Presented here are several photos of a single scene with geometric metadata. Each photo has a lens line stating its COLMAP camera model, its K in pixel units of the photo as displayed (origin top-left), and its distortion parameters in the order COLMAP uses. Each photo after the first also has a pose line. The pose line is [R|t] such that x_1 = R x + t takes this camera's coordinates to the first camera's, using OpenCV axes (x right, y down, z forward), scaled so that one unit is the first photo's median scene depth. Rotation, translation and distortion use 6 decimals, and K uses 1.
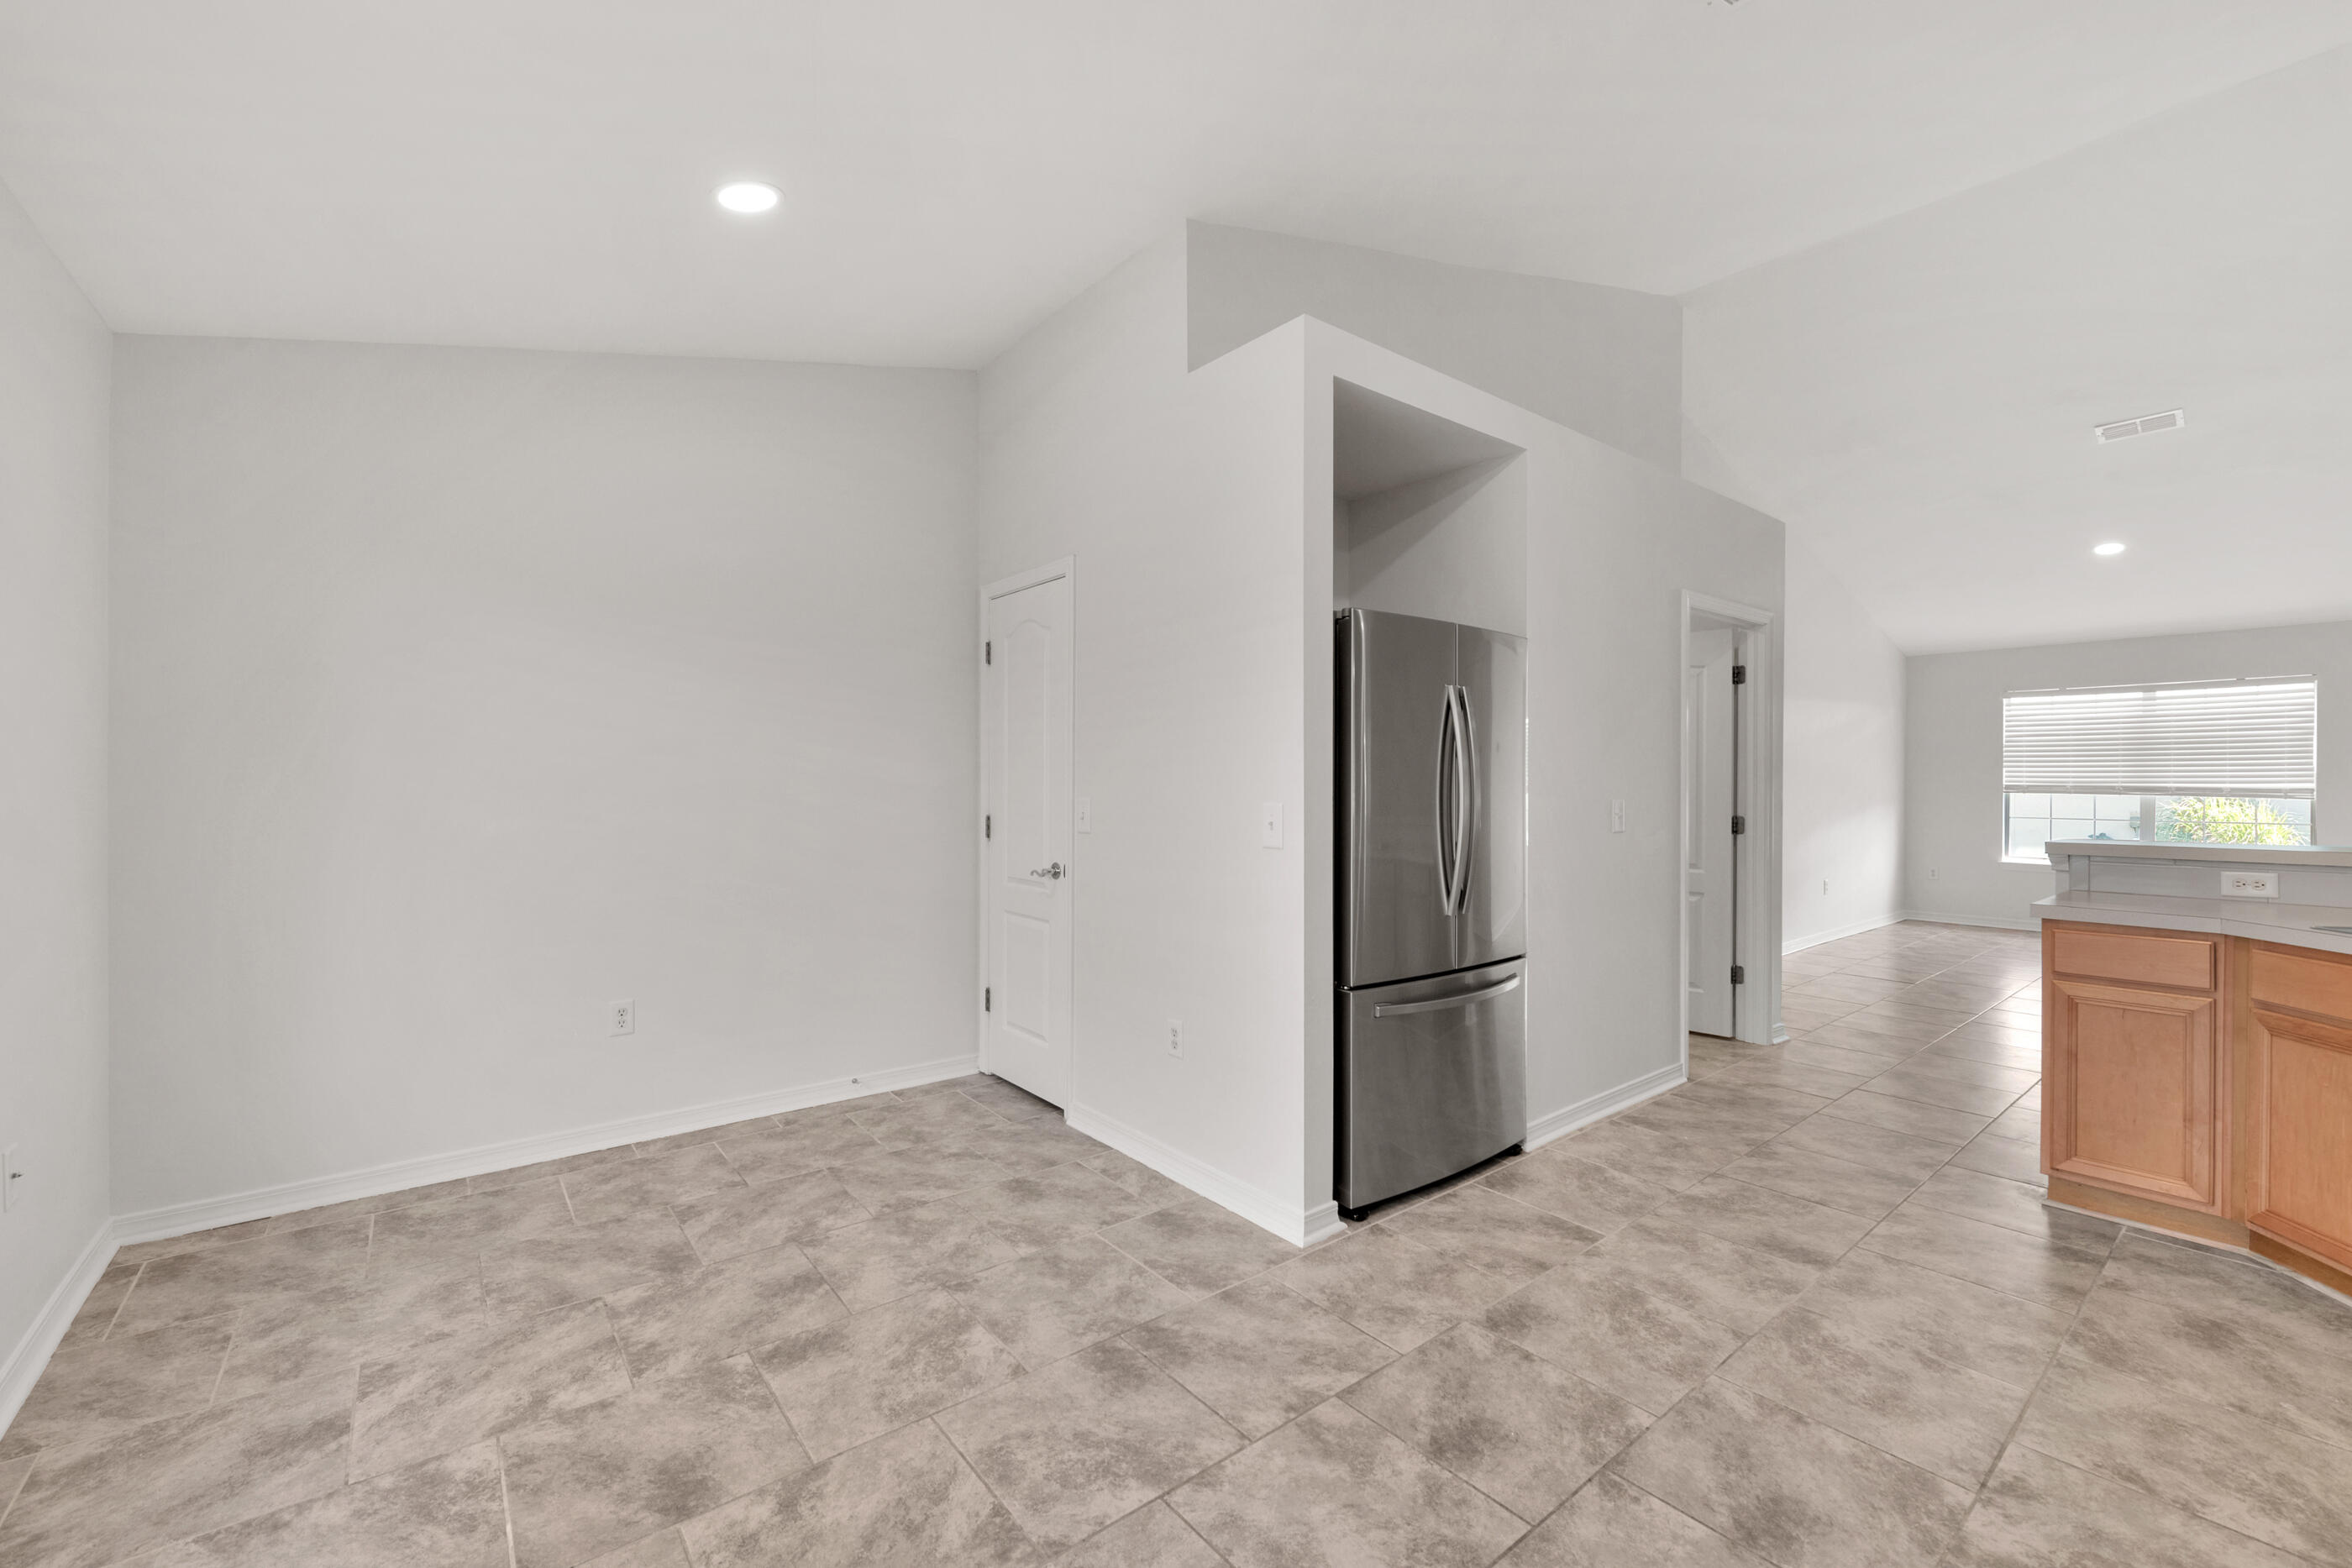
lens RADIAL K [[953.7, 0, 1177.3], [0, 953.7, 788.3], [0, 0, 1]] dist [0.000514, -0.003533]
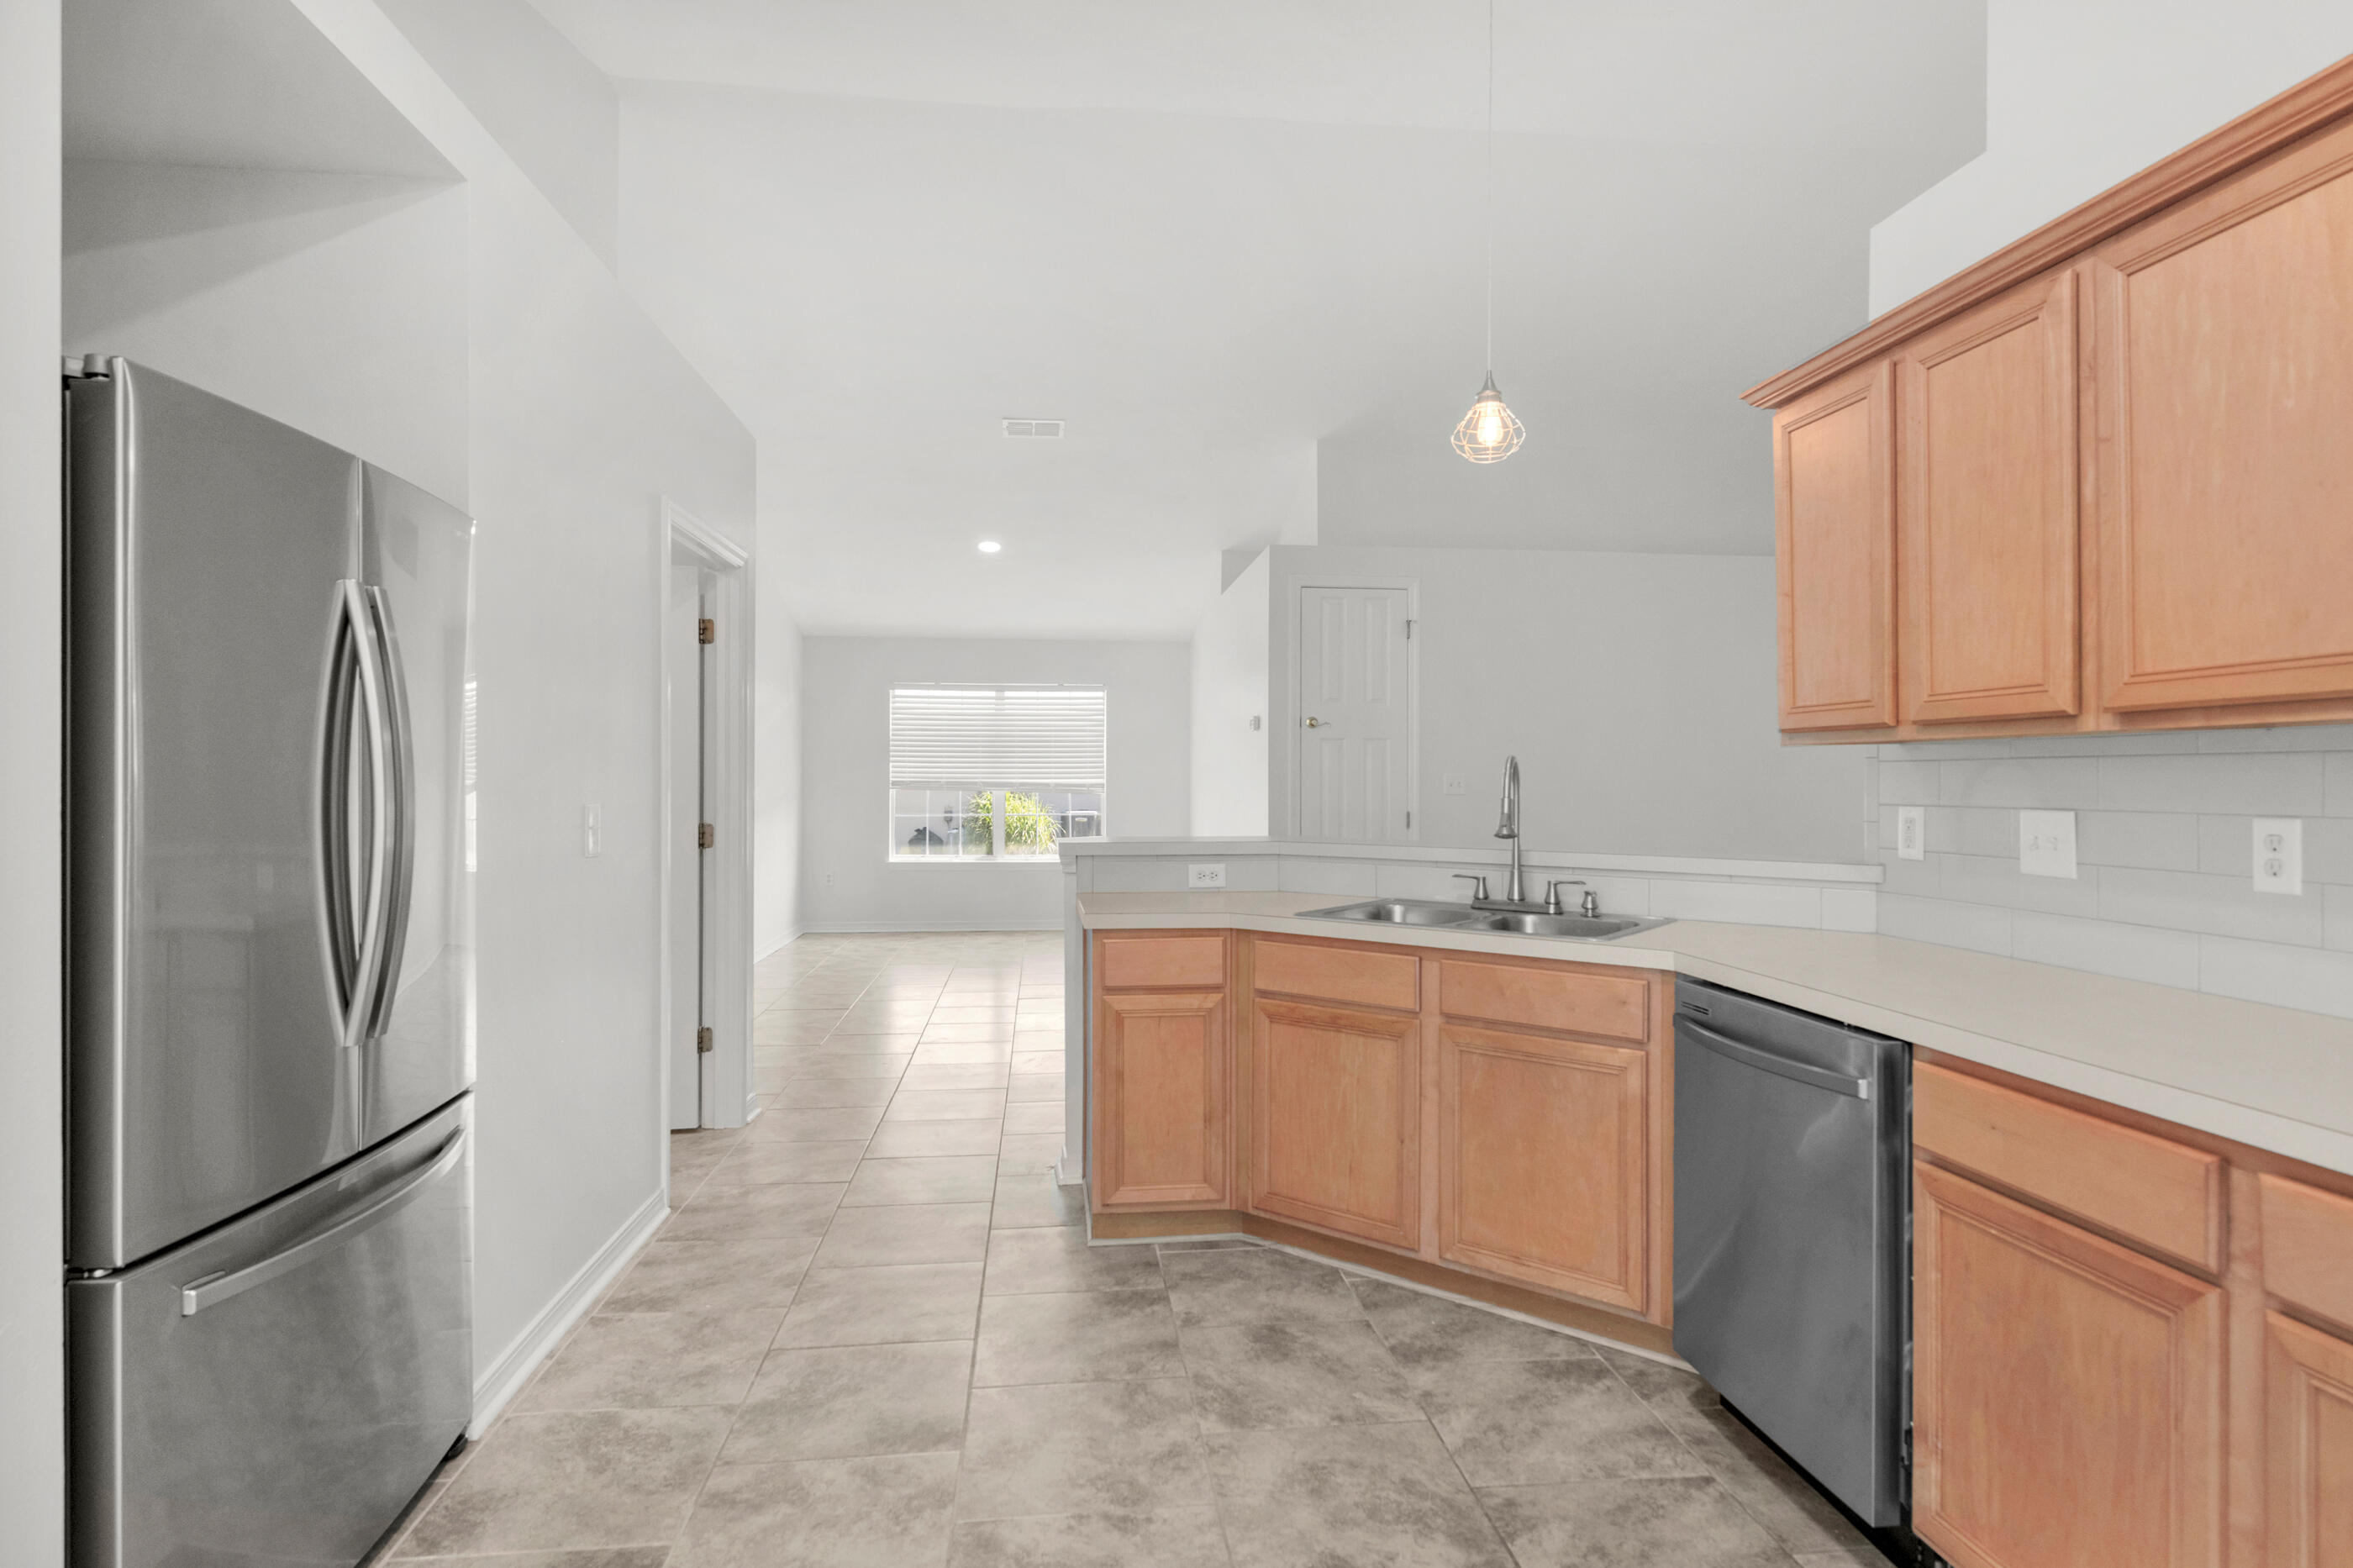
lens RADIAL K [[1219.8, 0, 1176.5], [0, 1219.8, 784.0], [0, 0, 1]] dist [0.017515, -0.009908]
pose [[0.535258, -0.003134, 0.844683, -0.022013], [0.004666, 0.999989, 0.000754, -0.000383], [-0.844676, 0.003538, 0.535267, 0.324642]]
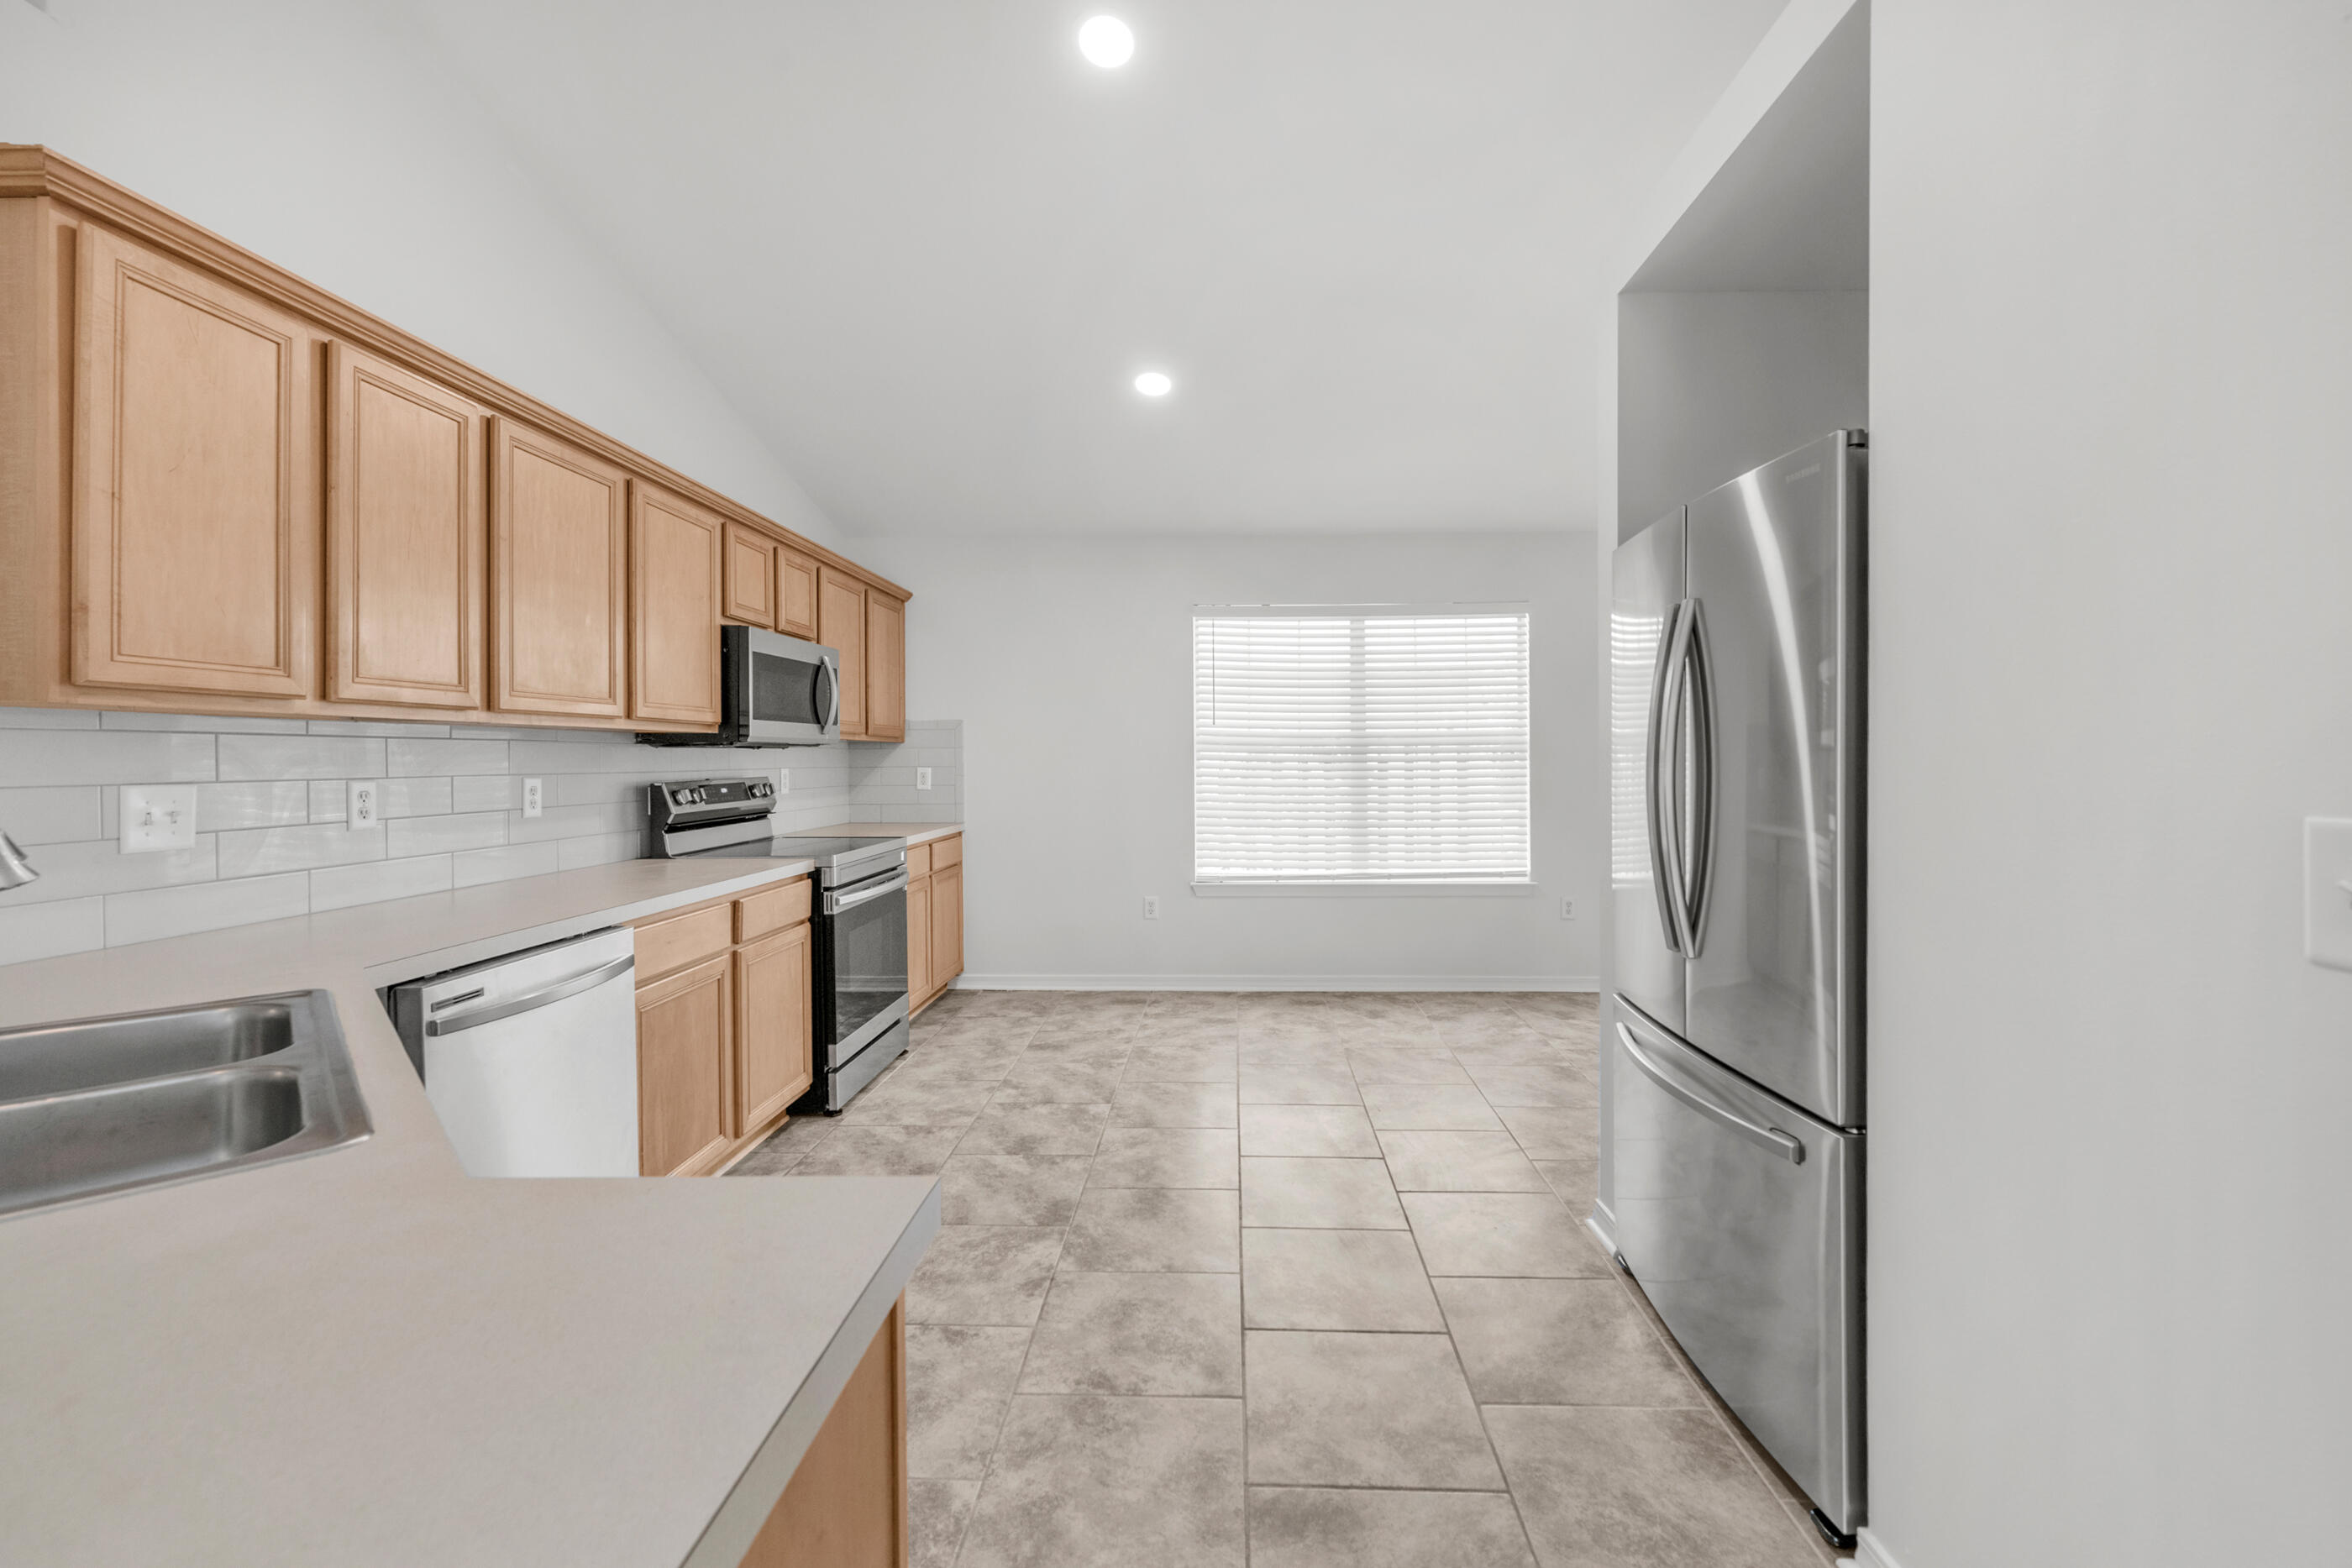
lens RADIAL K [[962.1, 0, 1209.1], [0, 962.1, 767.8], [0, 0, 1]] dist [0.006803, -0.004410]
pose [[-0.639544, 0.008693, -0.768705, 1.096983], [-0.003541, 0.999892, 0.014254, -0.002665], [0.768746, 0.011838, -0.639444, 1.275164]]
